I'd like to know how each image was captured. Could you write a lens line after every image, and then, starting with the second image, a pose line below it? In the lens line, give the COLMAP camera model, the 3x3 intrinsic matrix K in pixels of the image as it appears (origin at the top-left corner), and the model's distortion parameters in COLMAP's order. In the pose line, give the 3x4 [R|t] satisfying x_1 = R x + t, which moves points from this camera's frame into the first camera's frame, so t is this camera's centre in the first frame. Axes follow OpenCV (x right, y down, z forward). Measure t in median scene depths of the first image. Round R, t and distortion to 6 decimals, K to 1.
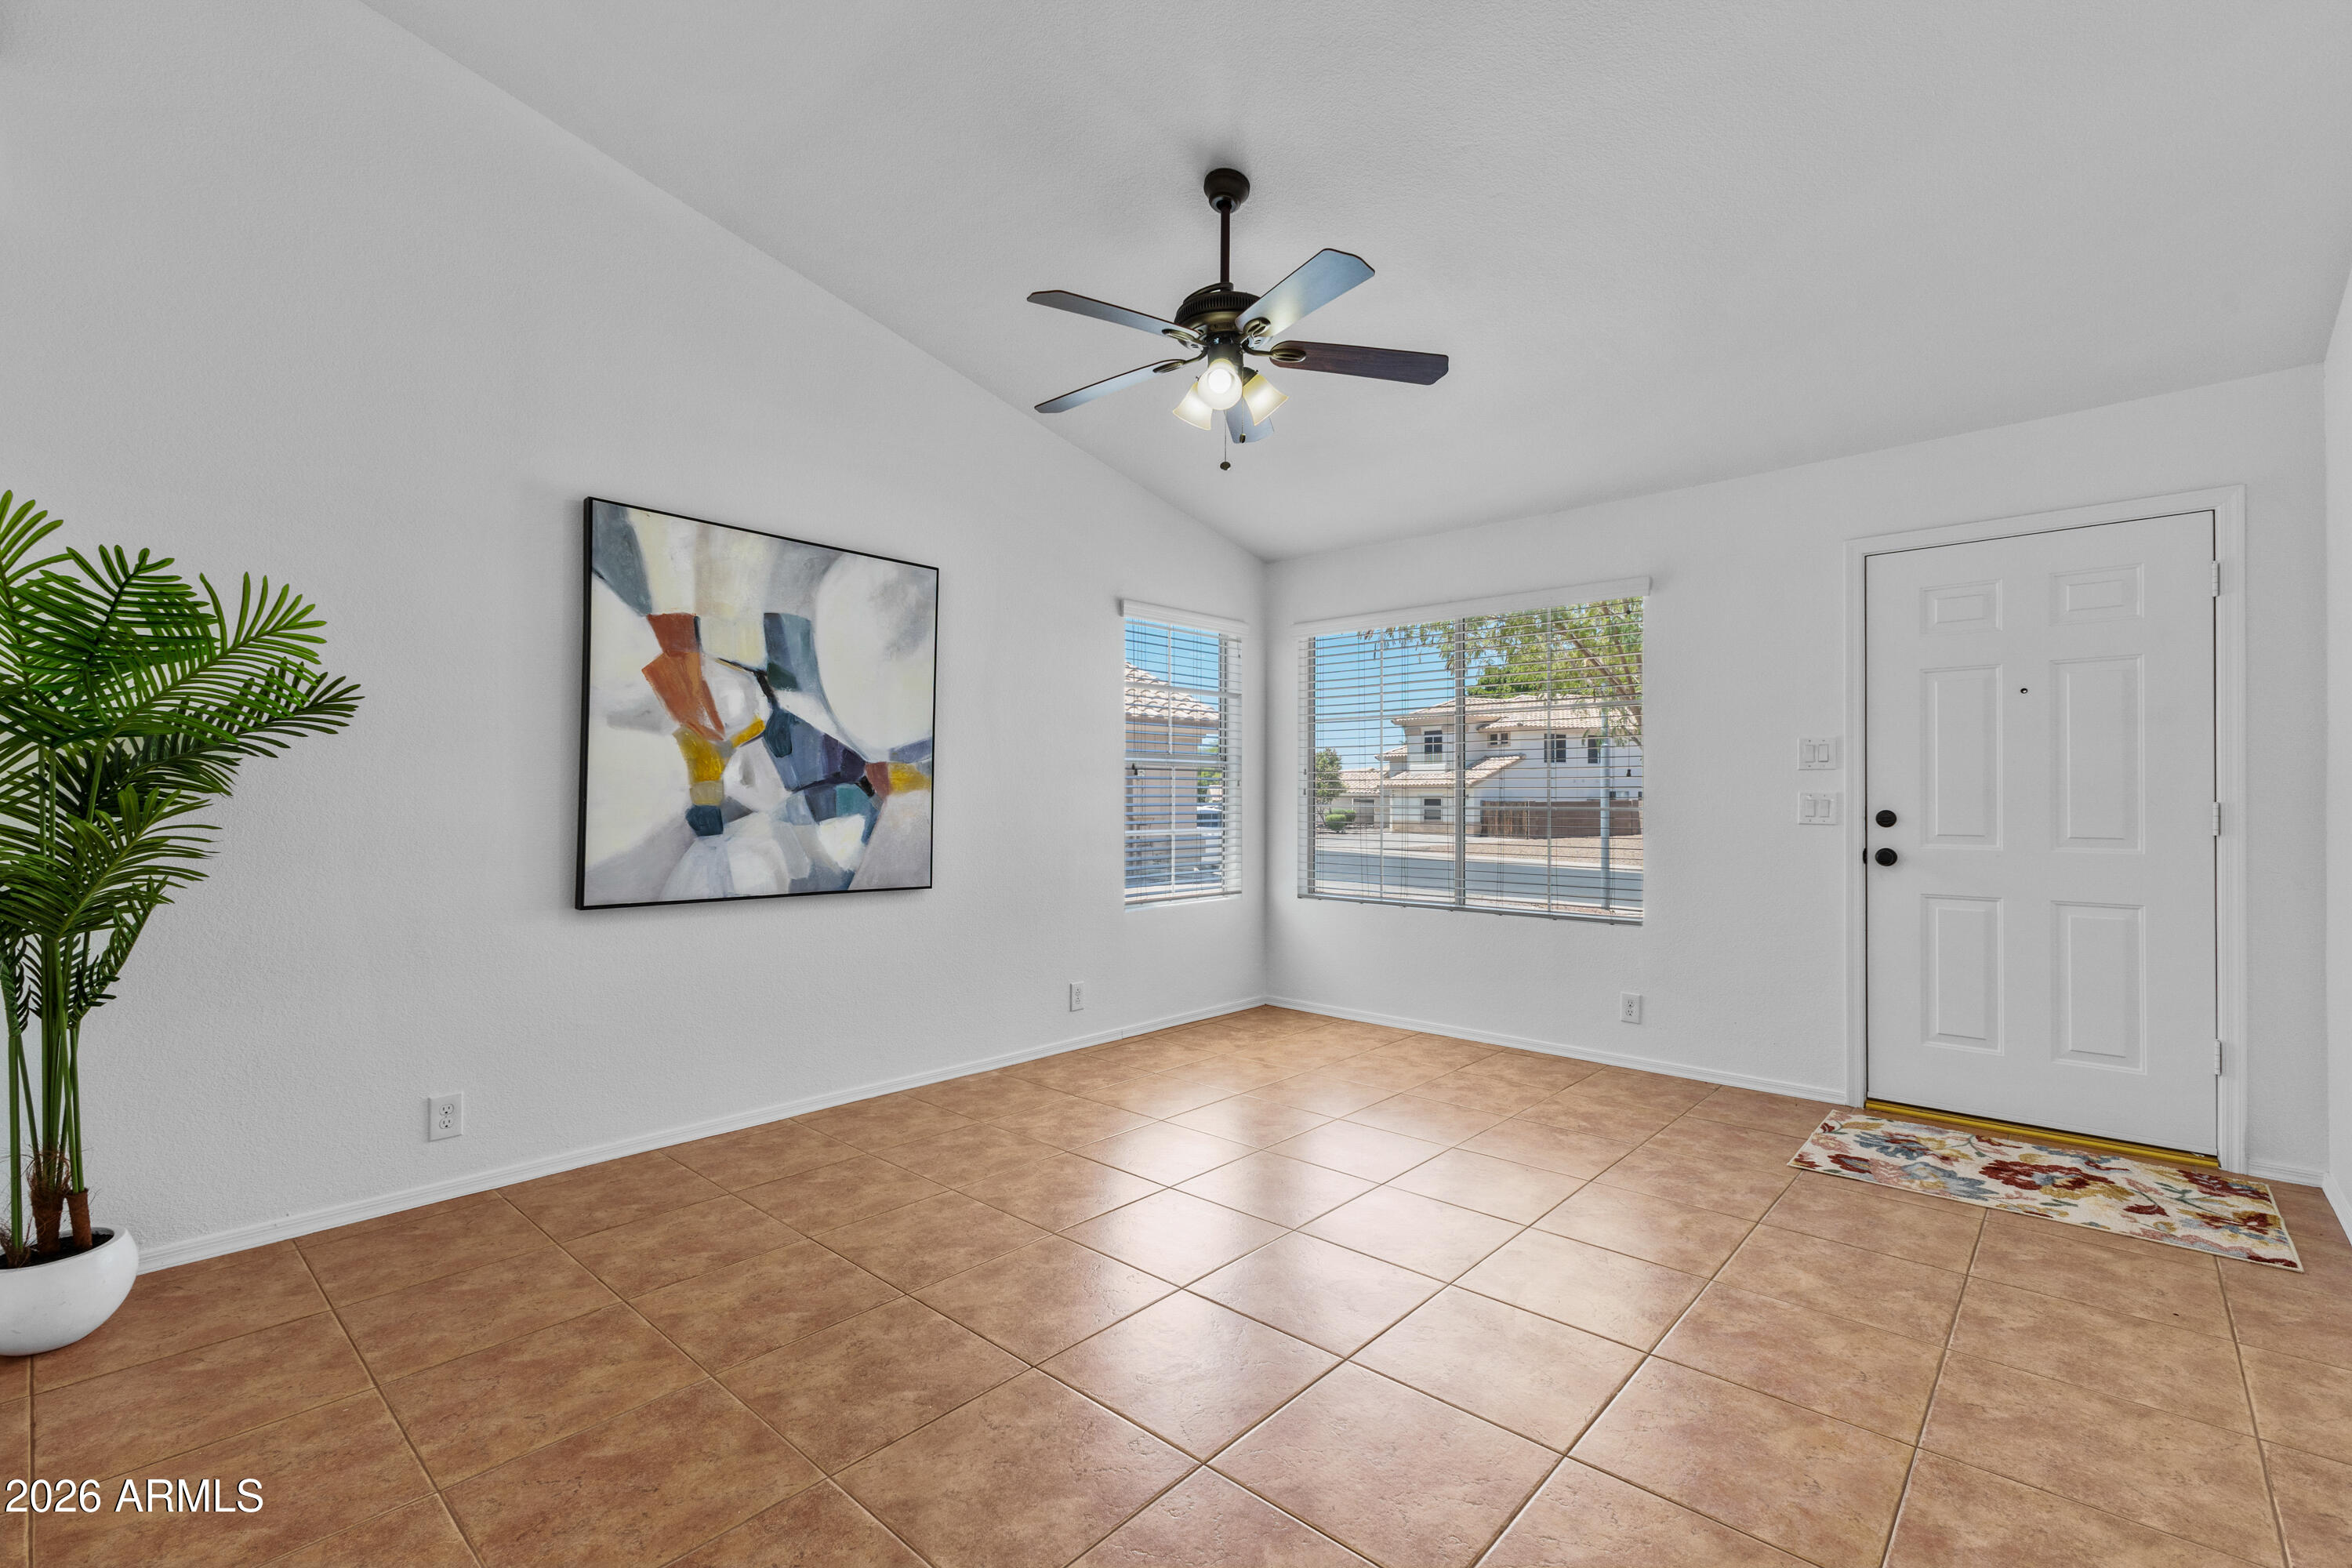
lens RADIAL K [[1033.1, 0, 1164.0], [0, 1033.1, 803.6], [0, 0, 1]] dist [0.000105, 0.003091]
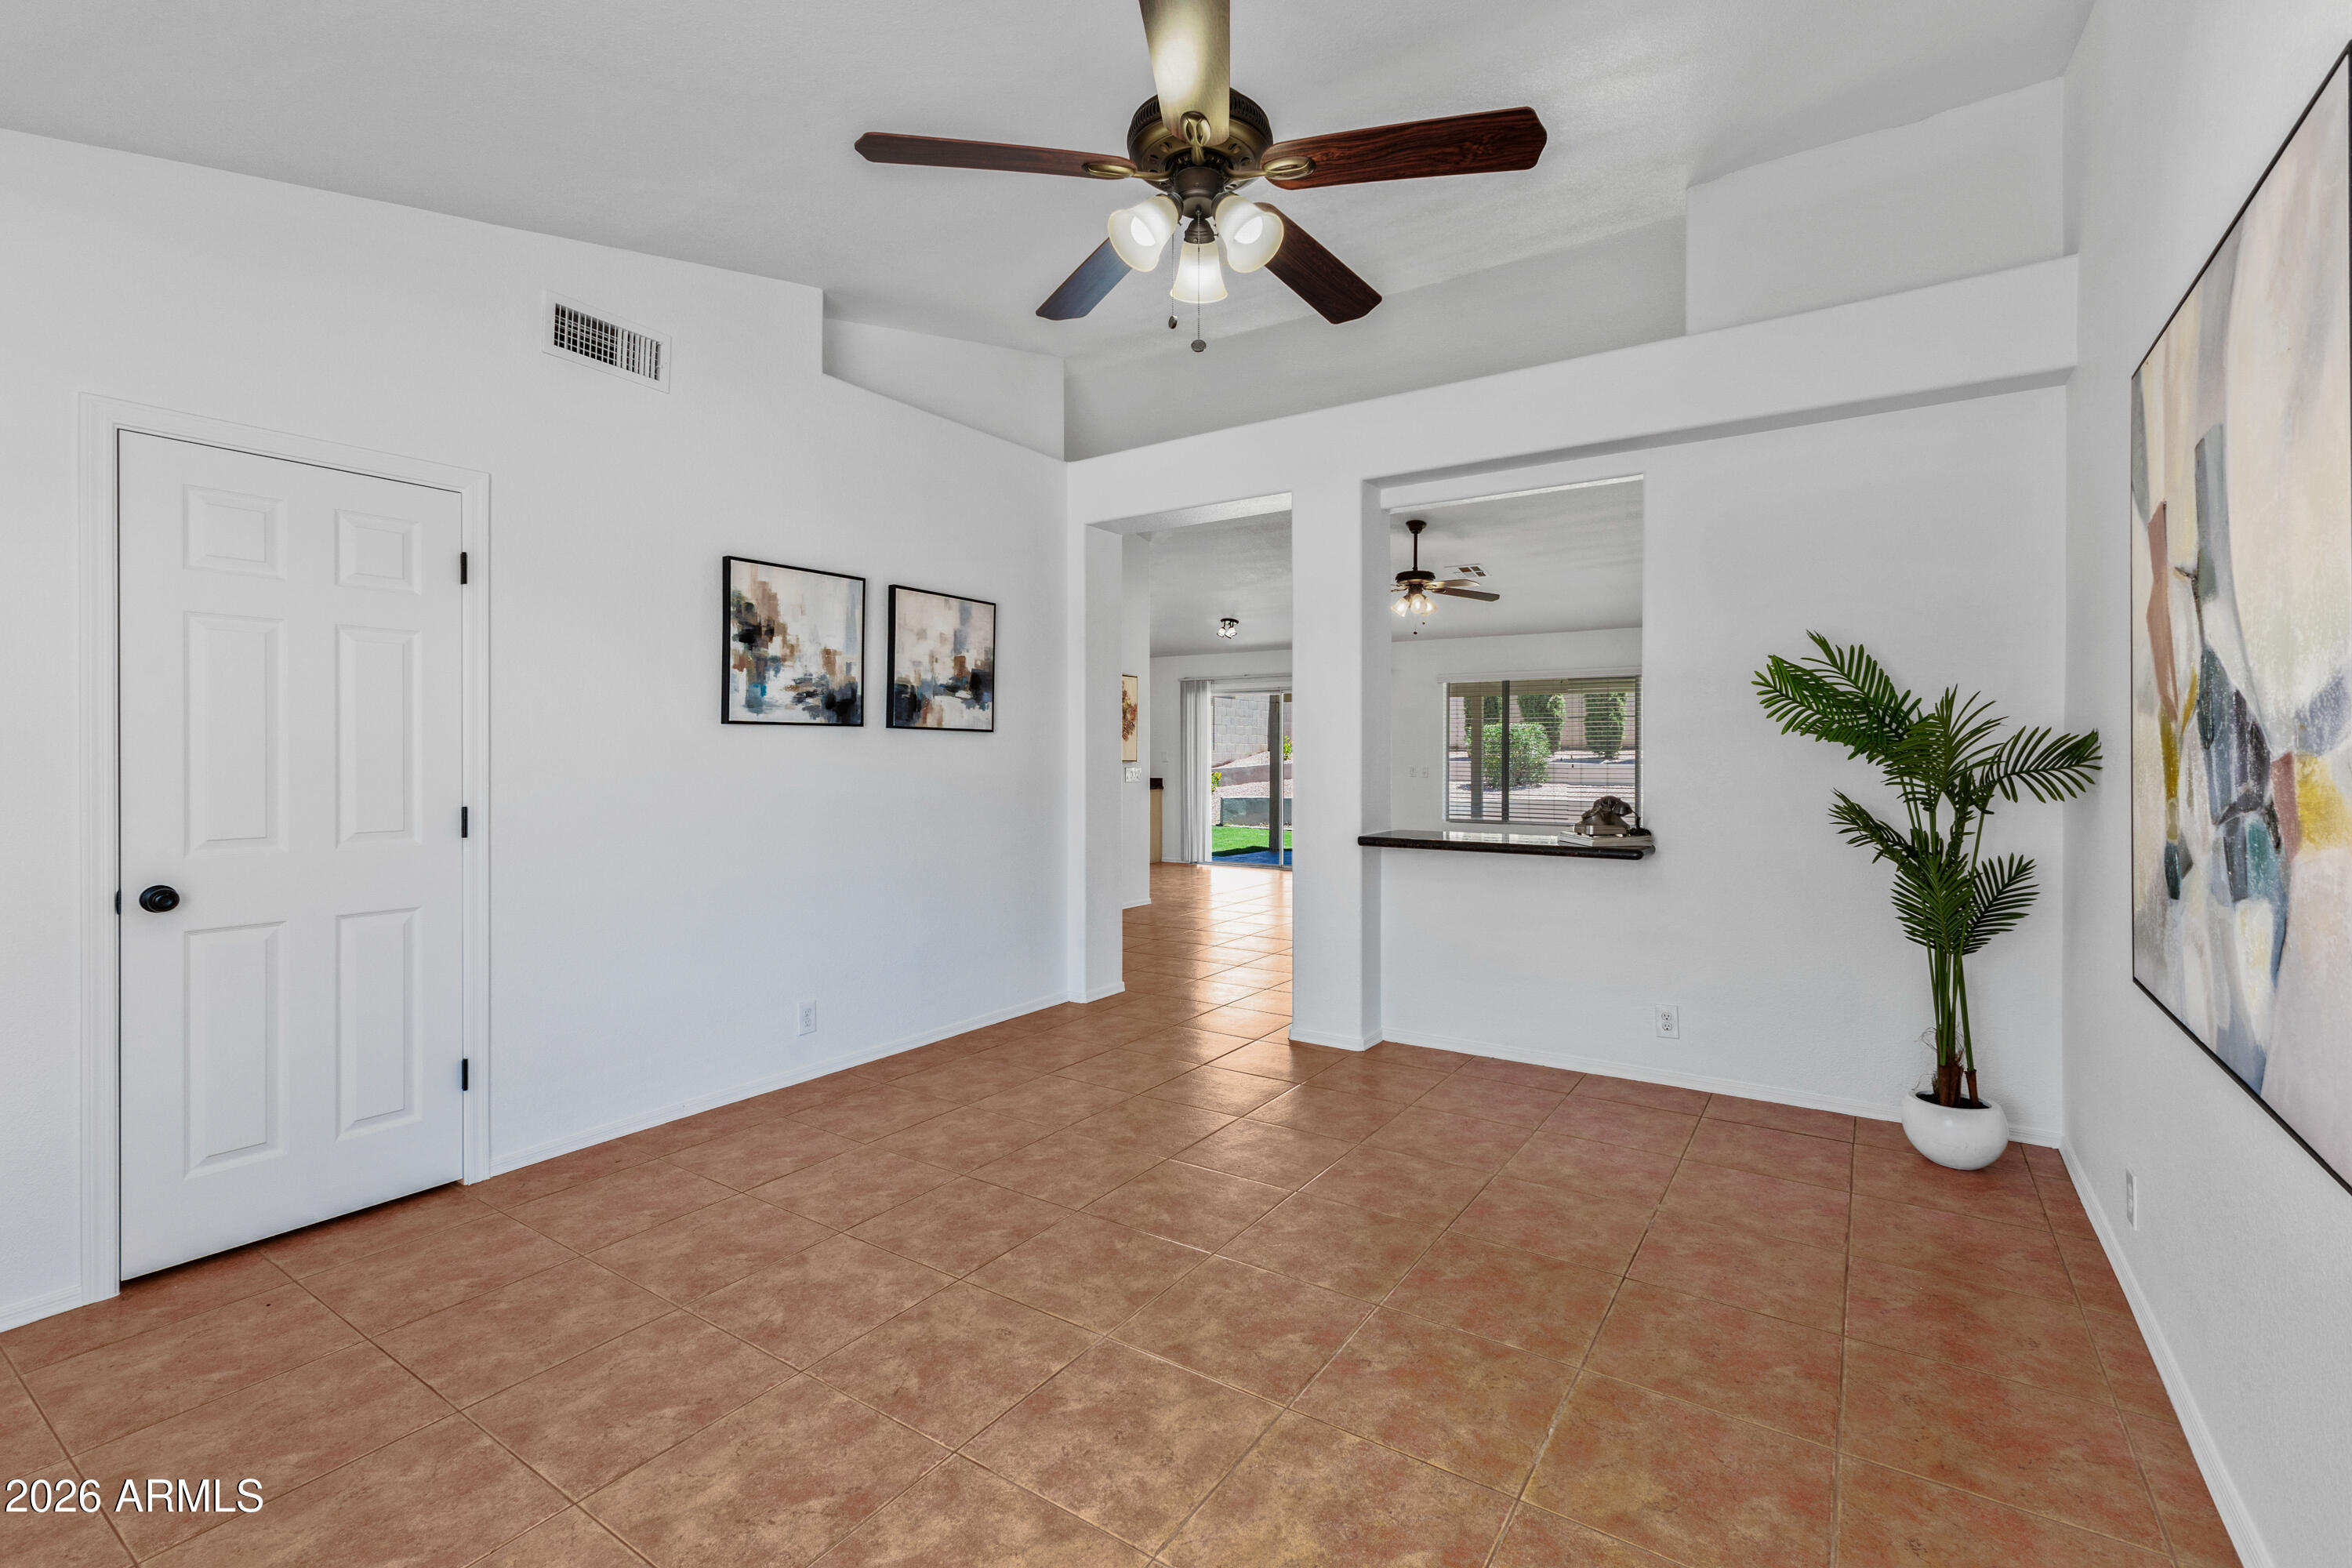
lens RADIAL K [[1033.1, 0, 1163.6], [0, 1033.1, 771.3], [0, 0, 1]] dist [0.000105, 0.003091]
pose [[-0.990468, 0.001701, -0.137729, 0.147221], [-0.001549, 0.999723, 0.023481, -0.044445], [0.137731, 0.023470, -0.990192, 1.383372]]
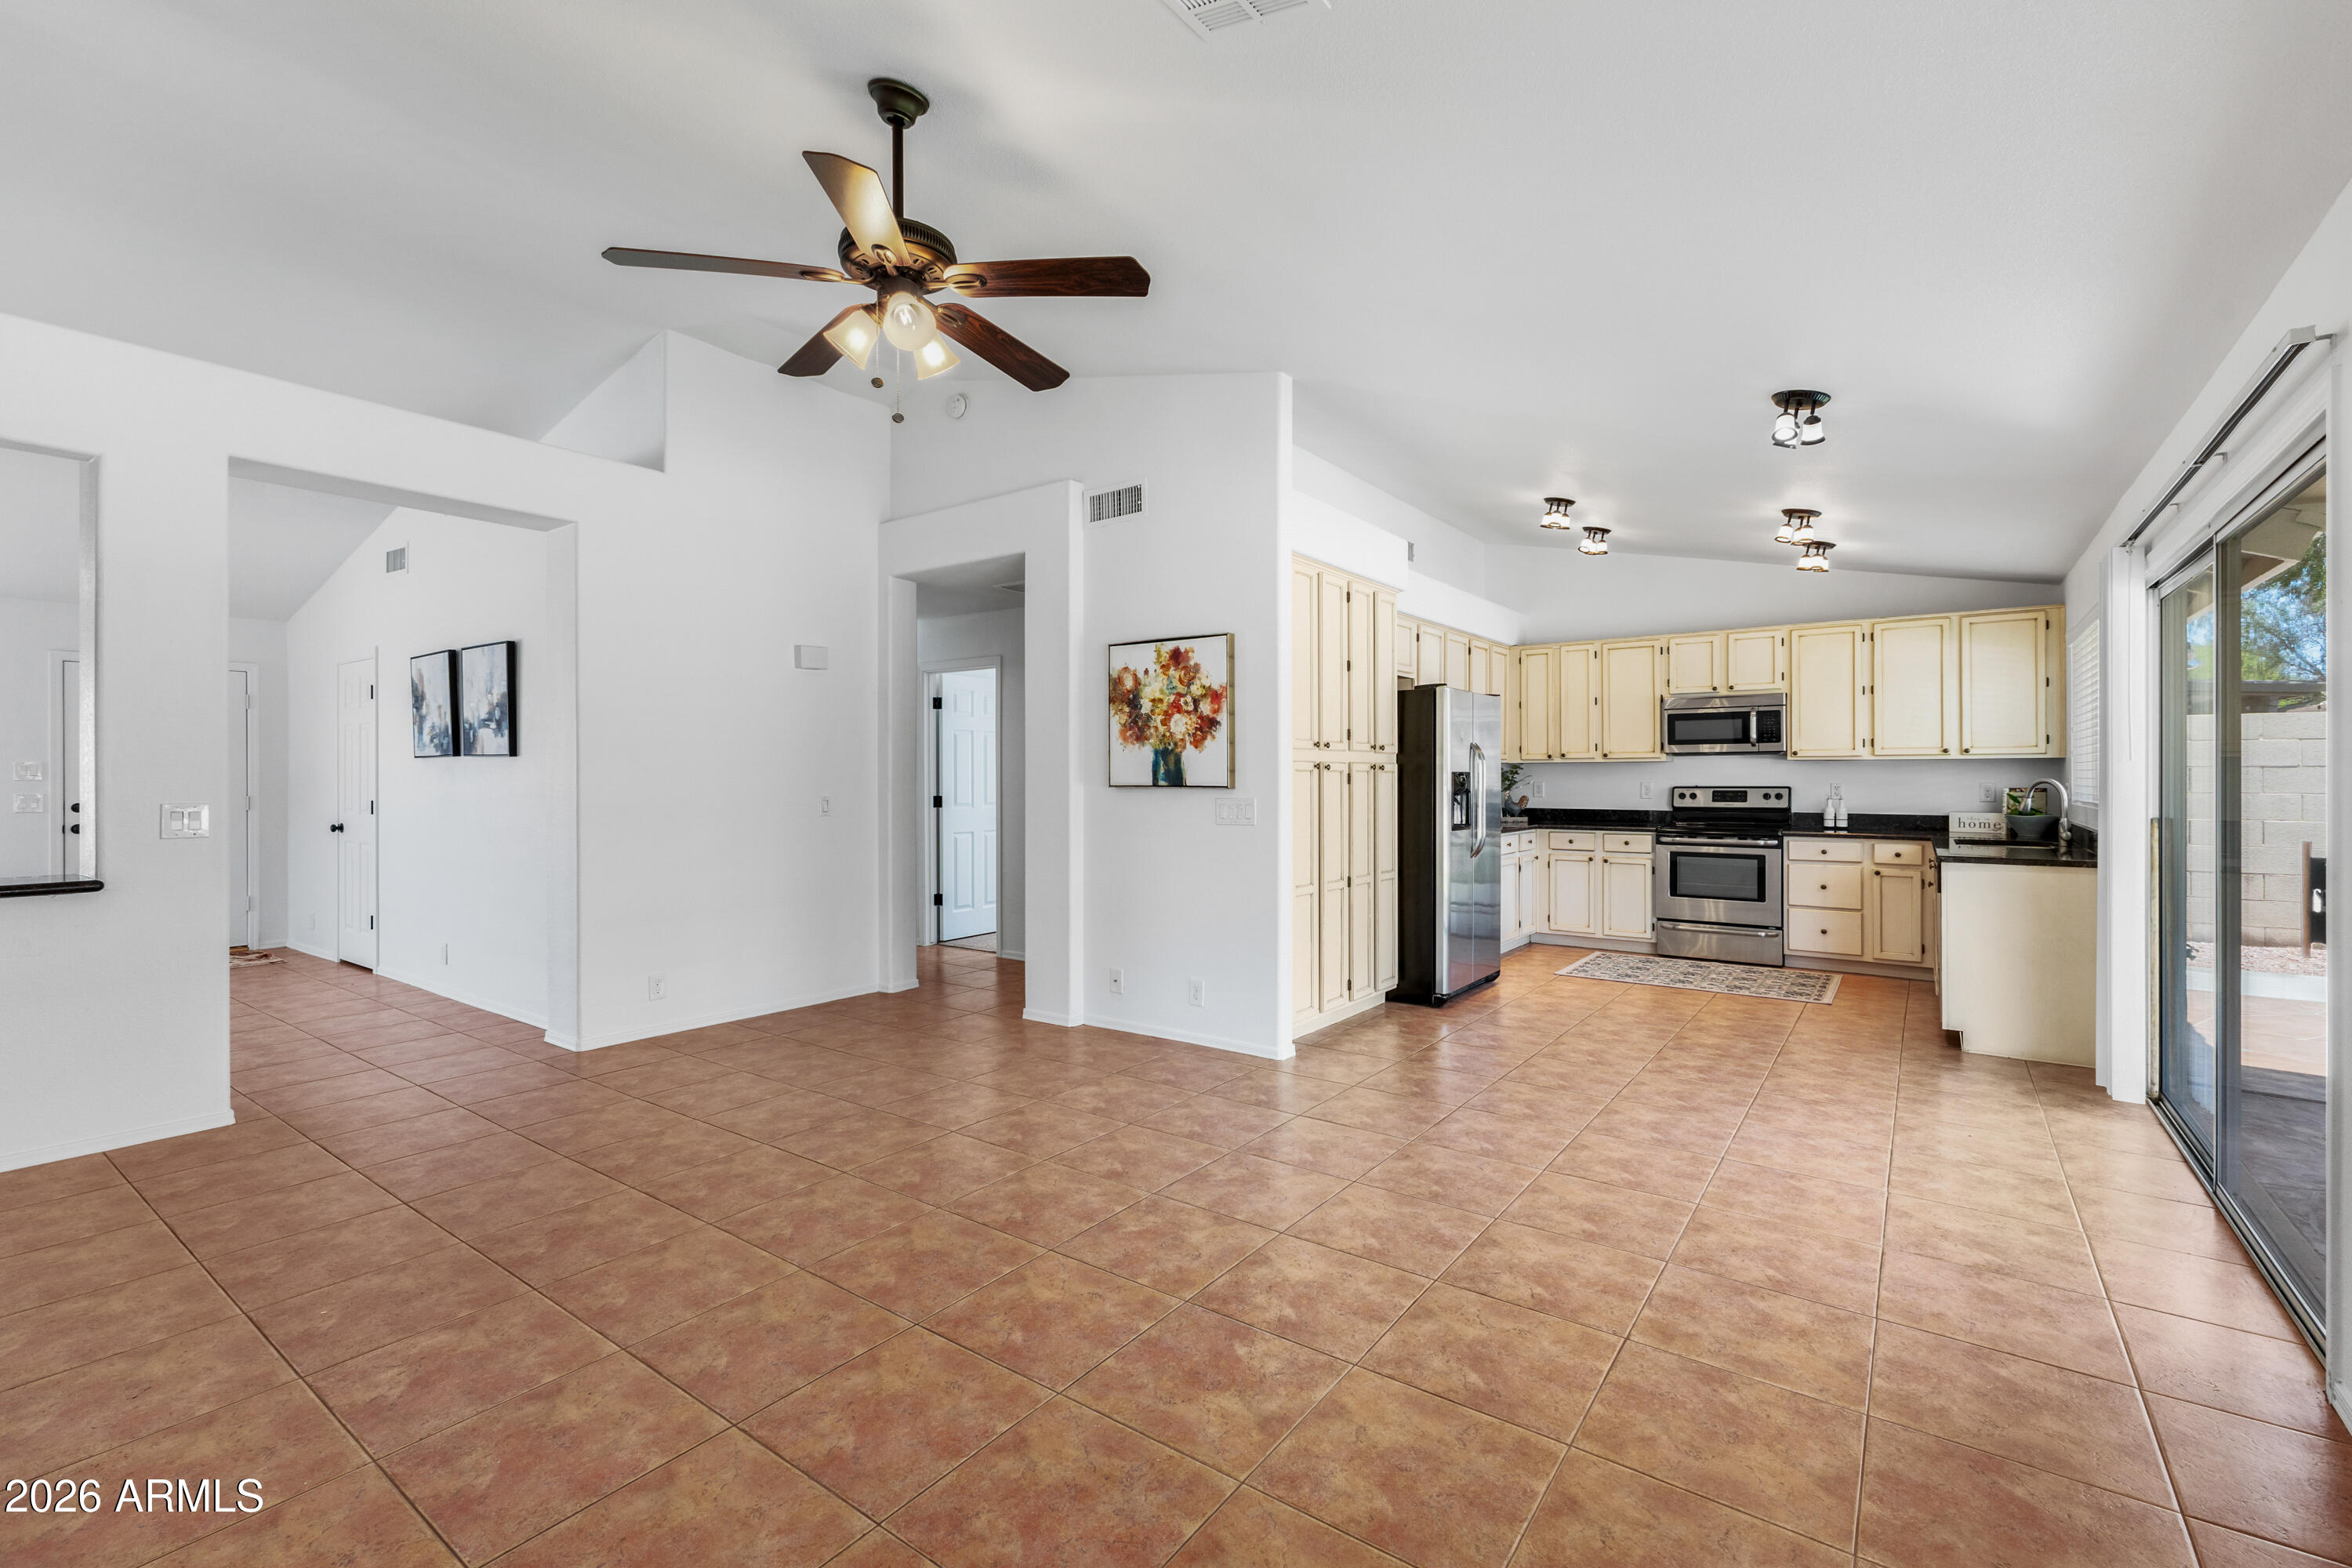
lens RADIAL K [[1033.1, 0, 1177.0], [0, 1033.1, 774.6], [0, 0, 1]] dist [0.000105, 0.003091]
pose [[-0.111435, -0.000851, 0.993771, -1.444061], [0.009643, 0.999952, 0.001938, -0.030095], [-0.993725, 0.009799, -0.111422, -0.800715]]
